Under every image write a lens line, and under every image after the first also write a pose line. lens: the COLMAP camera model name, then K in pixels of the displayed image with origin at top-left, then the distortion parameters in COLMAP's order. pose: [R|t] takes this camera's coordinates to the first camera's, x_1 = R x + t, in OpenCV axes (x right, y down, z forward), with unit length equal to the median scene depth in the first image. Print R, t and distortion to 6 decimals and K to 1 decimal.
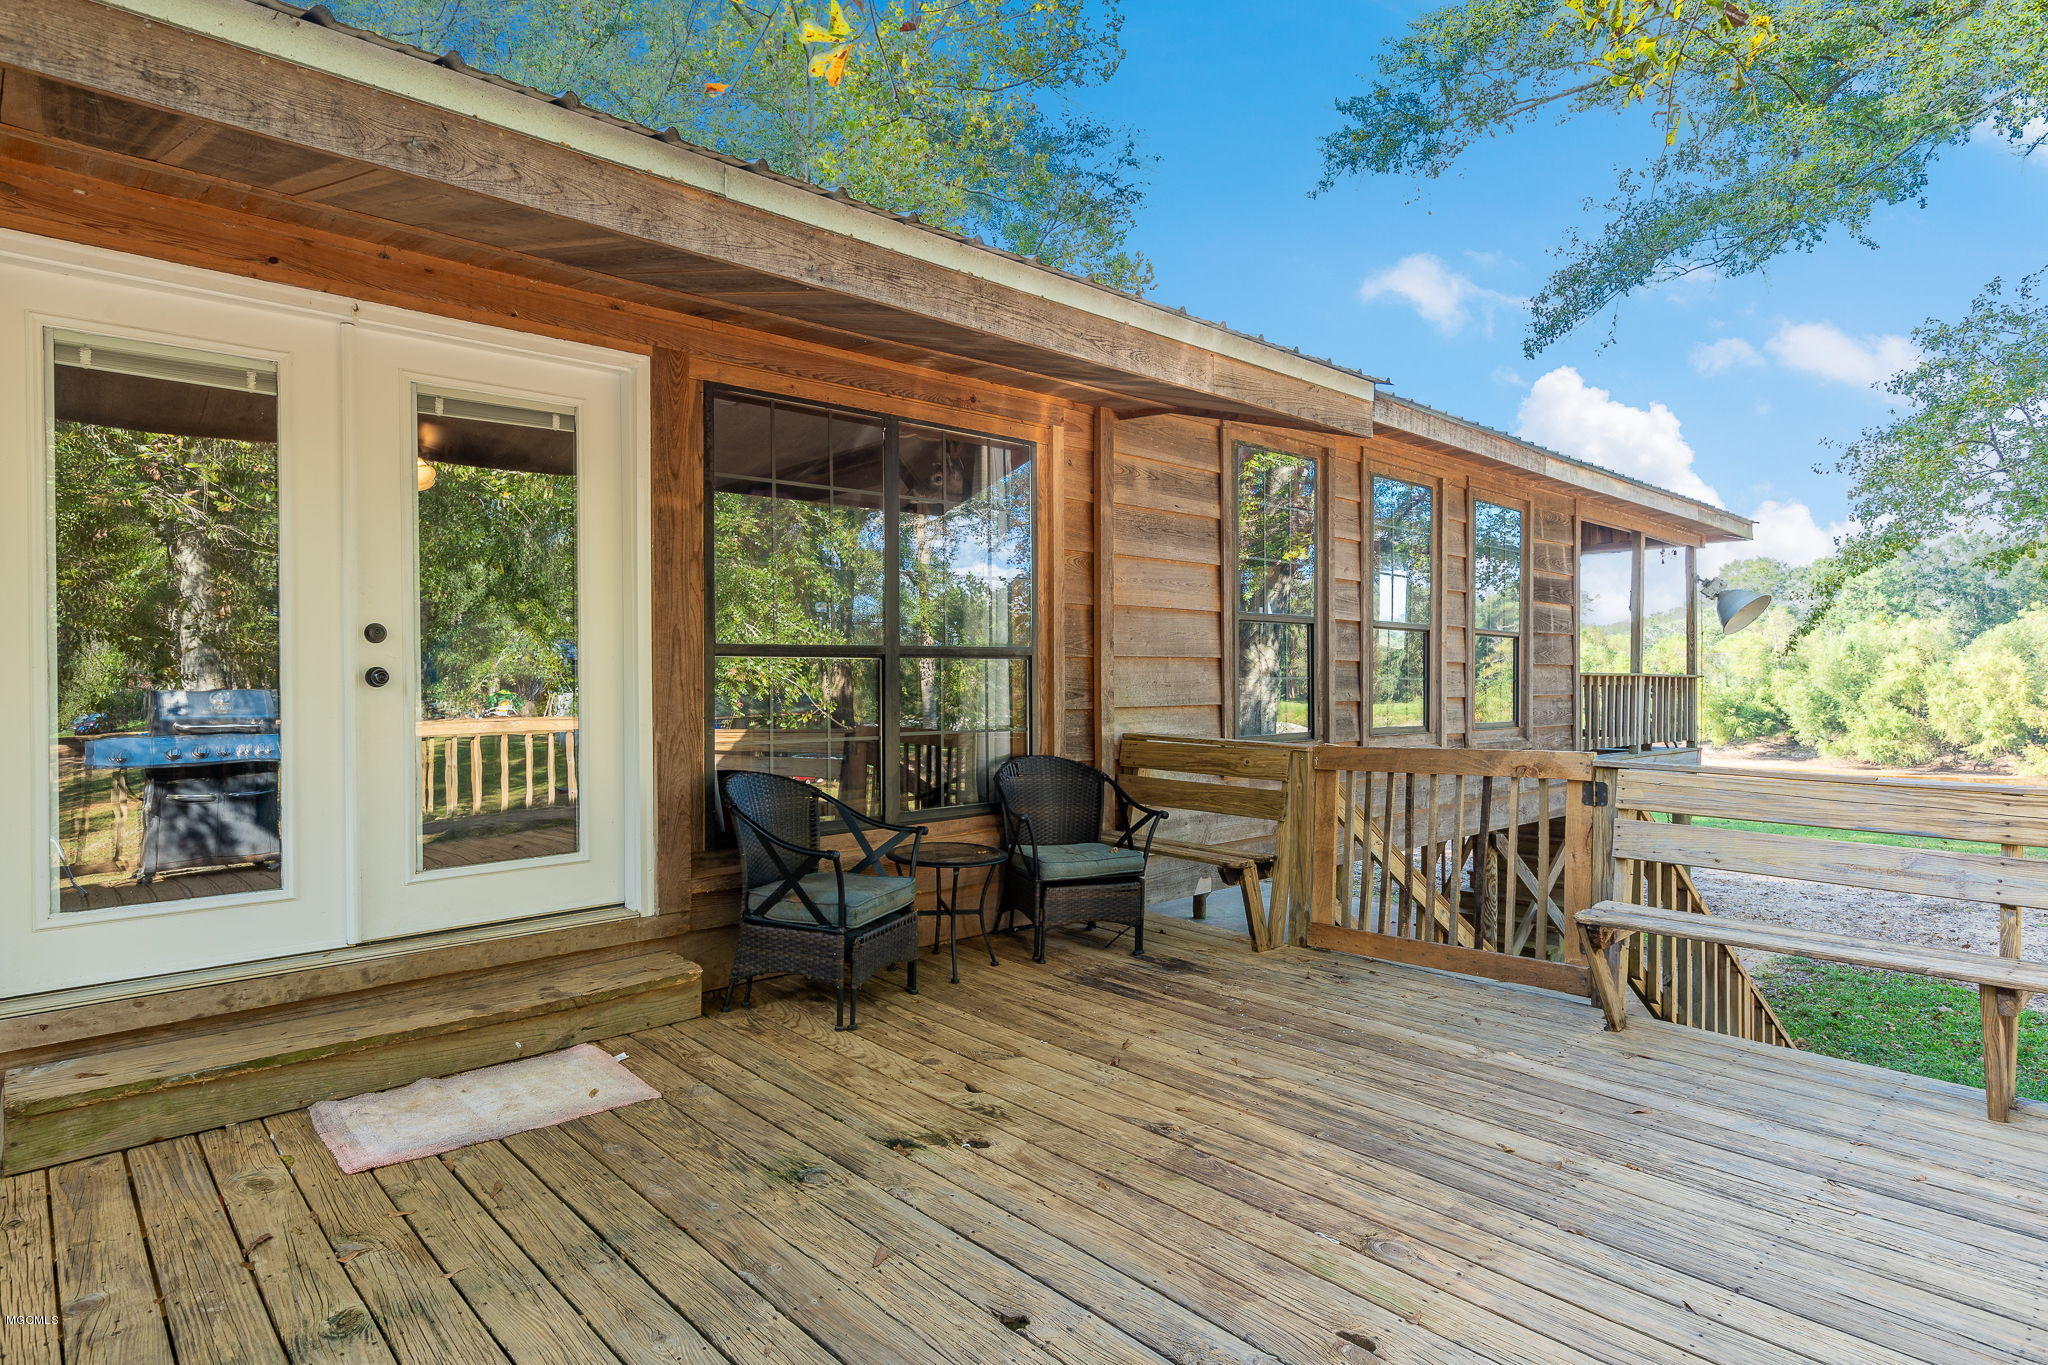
lens RADIAL K [[1092.7, 0, 1017.6], [0, 1092.7, 682.4], [0, 0, 1]] dist [-0.000548, 0.000044]
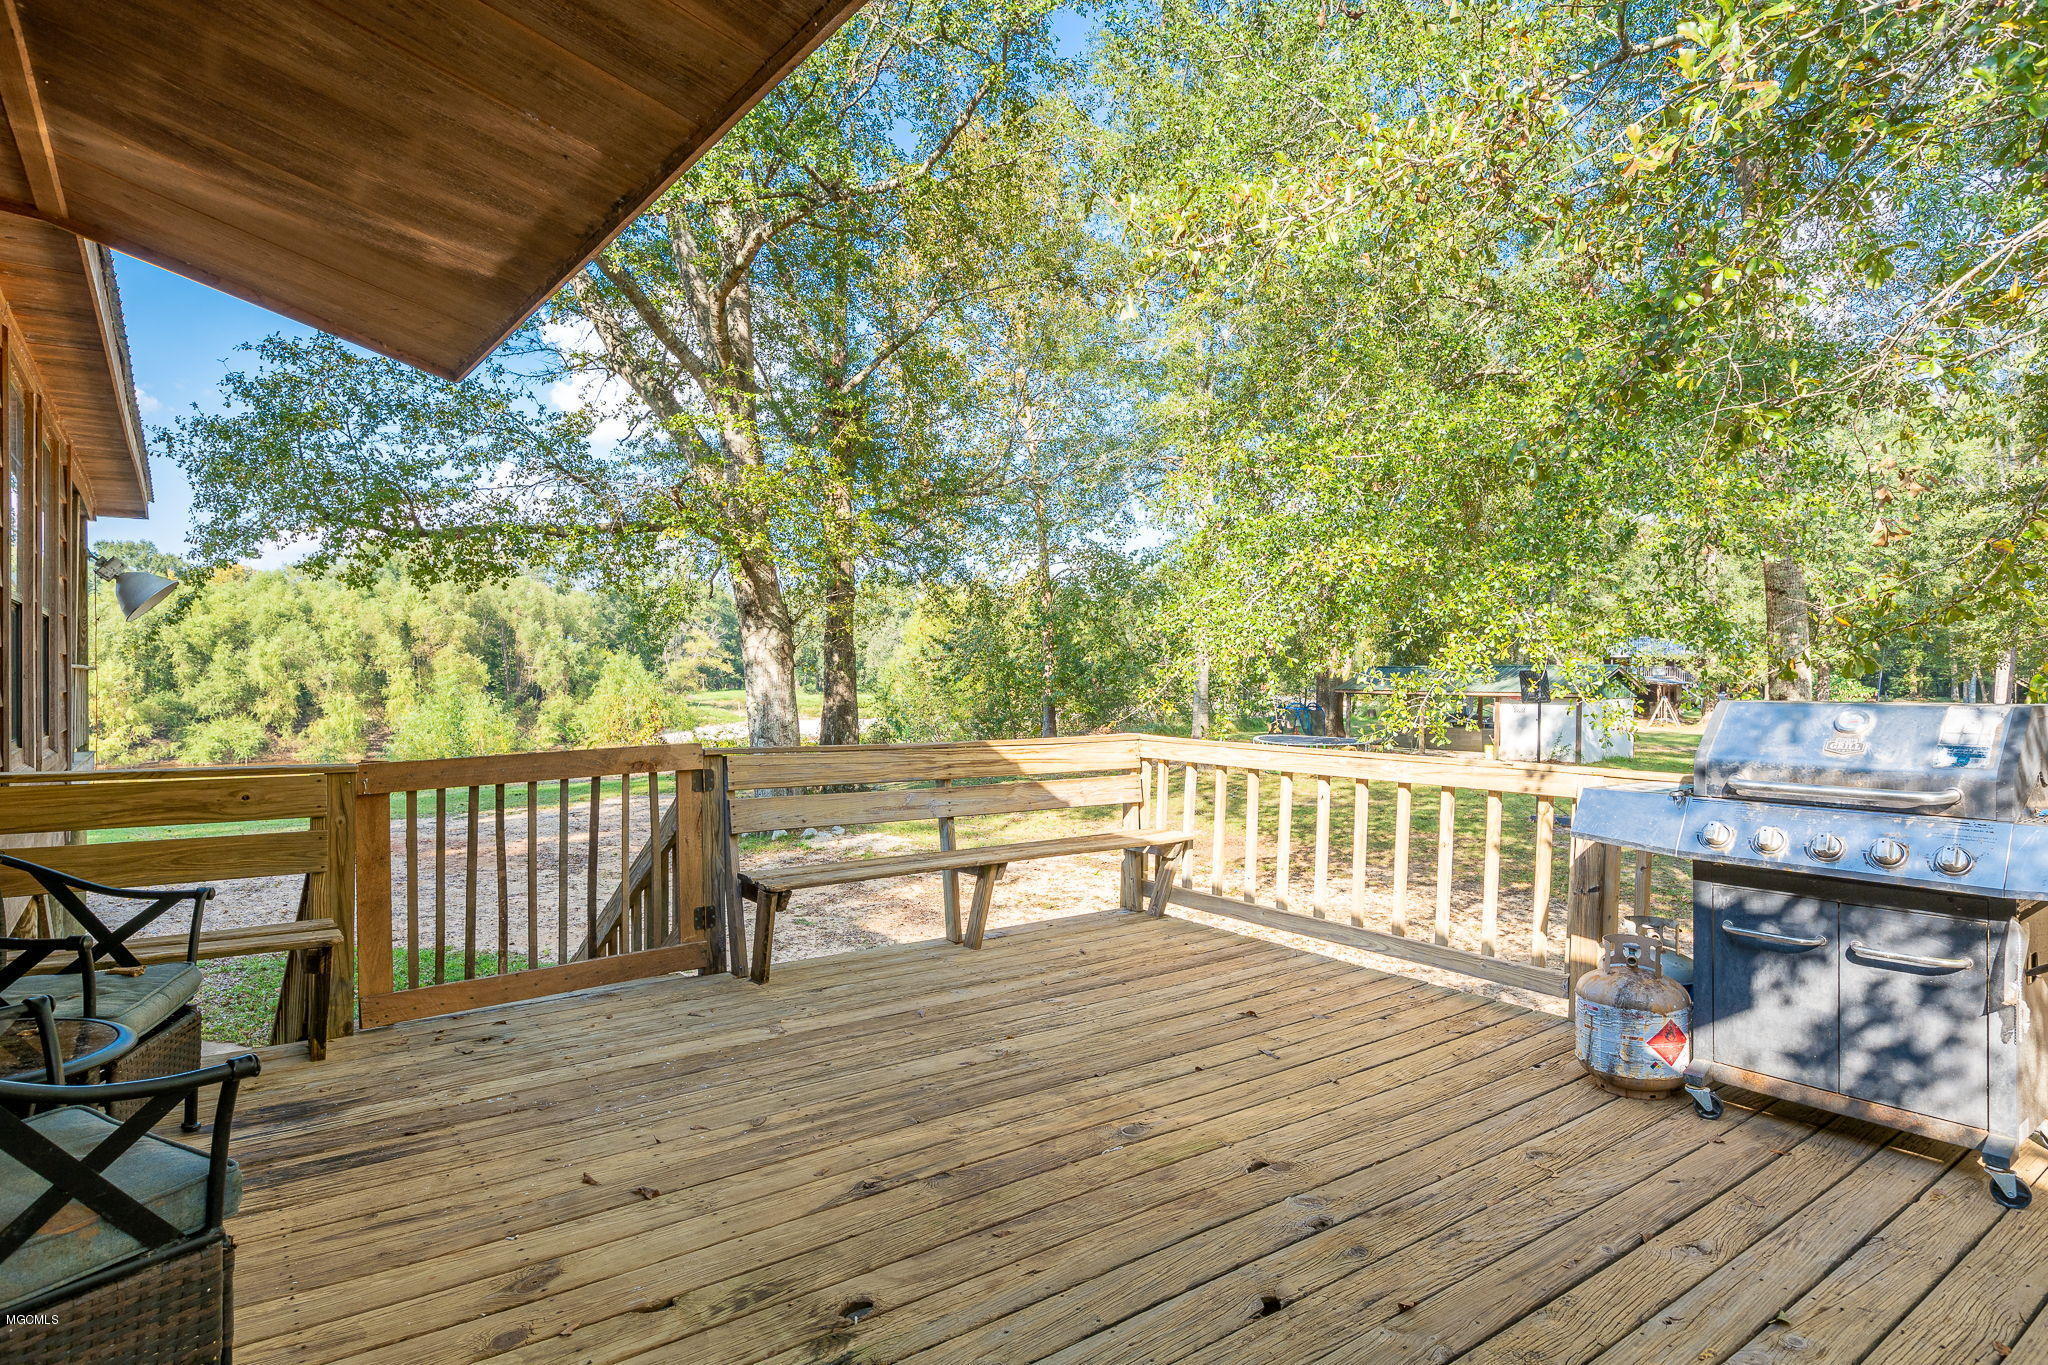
lens RADIAL K [[1111.5, 0, 1015.6], [0, 1111.5, 684.3], [0, 0, 1]] dist [0.004078, -0.000417]
pose [[0.106187, -0.010174, 0.994294, -0.484758], [0.000501, 0.999948, 0.010179, -0.004372], [-0.994346, -0.000583, 0.106186, 0.513760]]
